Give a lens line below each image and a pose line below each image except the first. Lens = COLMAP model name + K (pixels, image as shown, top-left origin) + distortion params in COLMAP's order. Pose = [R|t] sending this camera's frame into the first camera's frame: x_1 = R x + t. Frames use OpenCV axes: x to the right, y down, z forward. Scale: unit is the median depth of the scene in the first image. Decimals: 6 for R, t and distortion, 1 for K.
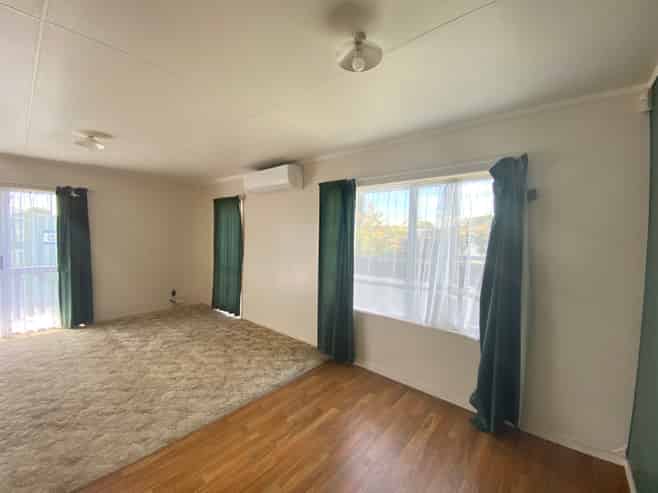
lens RADIAL K [[265.5, 0, 329.0], [0, 265.5, 246.5], [0, 0, 1]] dist [0.000627, 0.000002]
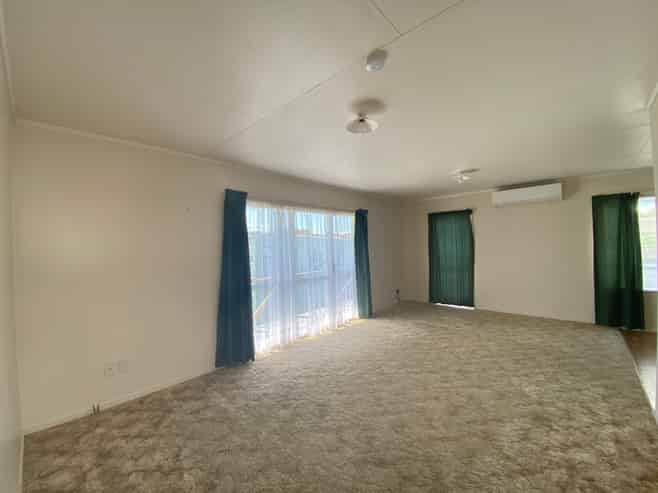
lens RADIAL K [[259.8, 0, 349.8], [0, 259.8, 246.1], [0, 0, 1]] dist [-0.000587, -0.000293]
pose [[0.998721, -0.041669, -0.028641, -1.039041], [0.040440, 0.998290, -0.042219, 0.012177], [0.030351, 0.041006, 0.998698, -0.265932]]
